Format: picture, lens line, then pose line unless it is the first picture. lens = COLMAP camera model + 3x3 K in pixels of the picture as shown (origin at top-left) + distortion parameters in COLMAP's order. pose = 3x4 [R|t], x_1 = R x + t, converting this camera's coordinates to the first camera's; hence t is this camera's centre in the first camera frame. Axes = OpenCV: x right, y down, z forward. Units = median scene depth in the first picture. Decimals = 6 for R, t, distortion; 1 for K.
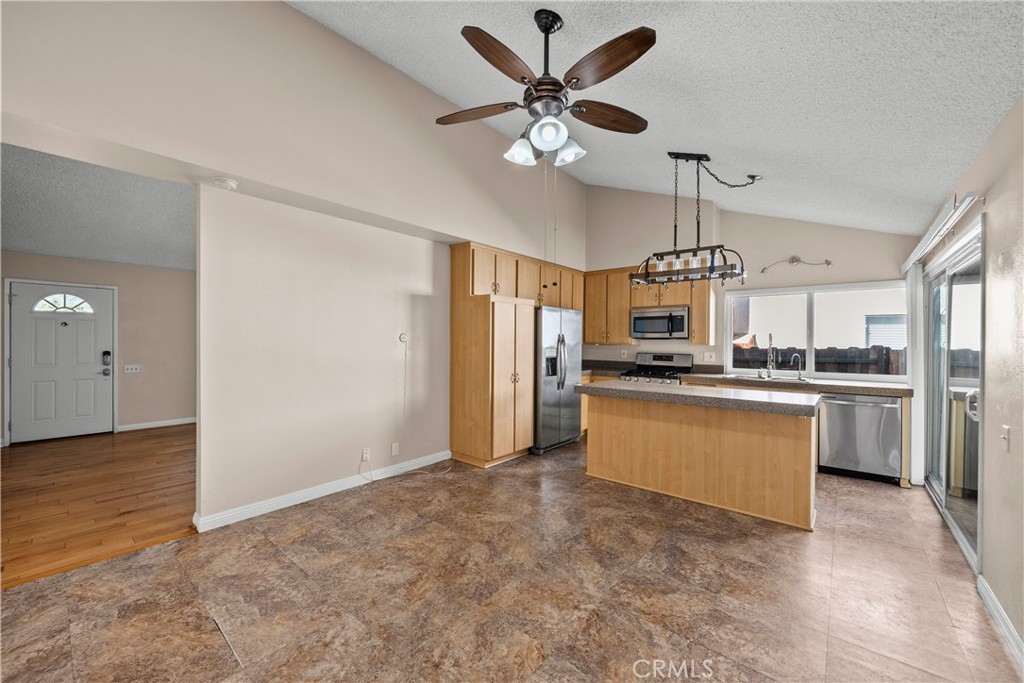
lens RADIAL K [[411.5, 0, 506.1], [0, 411.5, 344.0], [0, 0, 1]] dist [-0.002077, 0.000340]
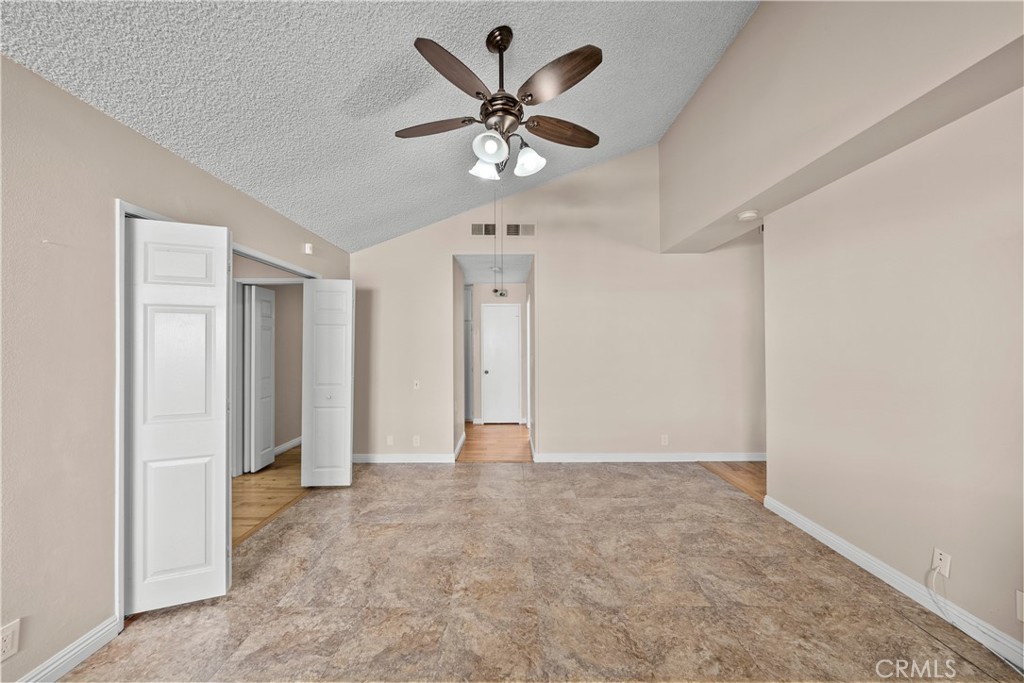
lens RADIAL K [[377.7, 0, 507.0], [0, 377.7, 341.5], [0, 0, 1]] dist [-0.001245, -0.000099]
pose [[-0.777623, -0.008832, -0.628669, 0.674480], [-0.005219, 0.999958, -0.007592, -0.014093], [0.628709, -0.002623, -0.777636, 1.725314]]
